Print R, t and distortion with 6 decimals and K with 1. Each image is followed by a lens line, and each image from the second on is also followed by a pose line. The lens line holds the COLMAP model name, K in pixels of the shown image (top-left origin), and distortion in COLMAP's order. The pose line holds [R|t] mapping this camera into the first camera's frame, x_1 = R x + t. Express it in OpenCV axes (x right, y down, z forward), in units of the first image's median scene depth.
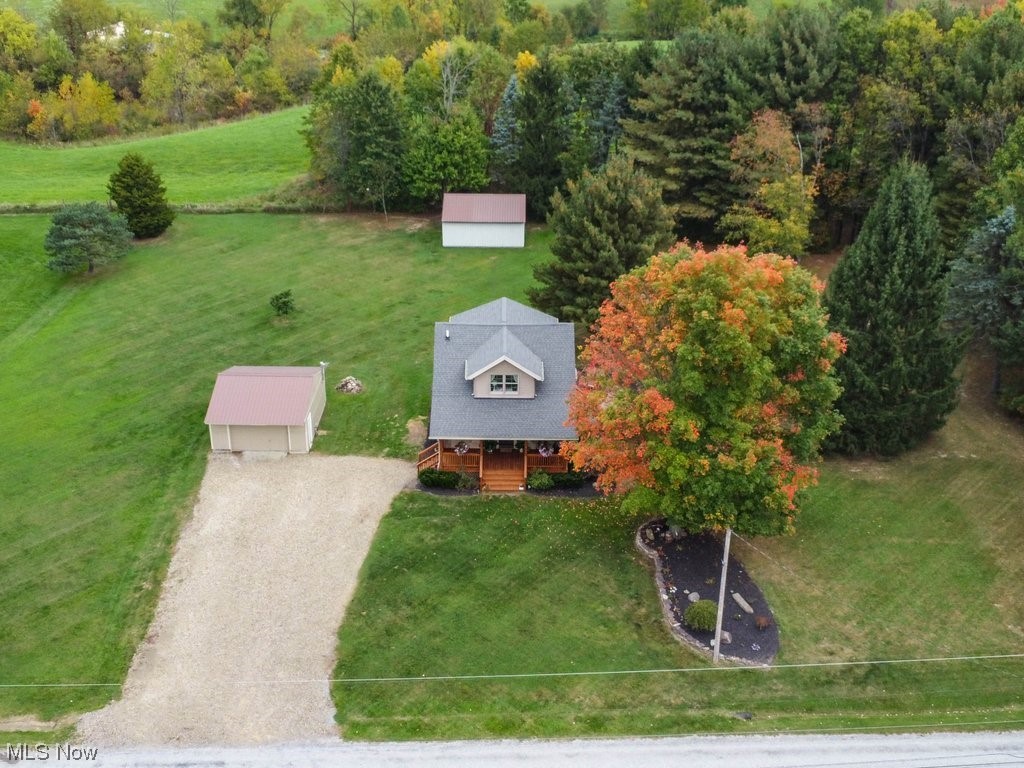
lens RADIAL K [[1198.8, 0, 512.0], [0, 1198.8, 384.0], [0, 0, 1]] dist [-0.000374, -0.001982]
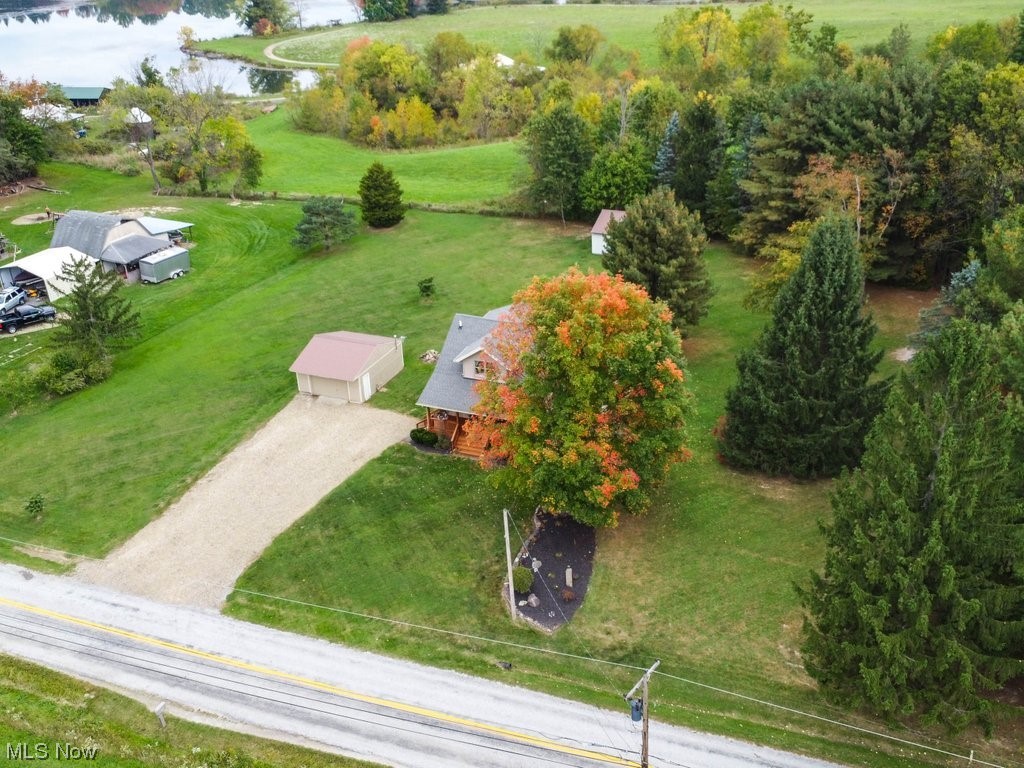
lens RADIAL K [[1006.7, 0, 512.0], [0, 1006.7, 384.0], [0, 0, 1]] dist [0.002355, -0.009956]
pose [[0.923239, 0.131869, -0.360887, 0.281495], [-0.122130, 0.991265, 0.049773, -0.028508], [0.364298, -0.001877, 0.931281, 0.034696]]
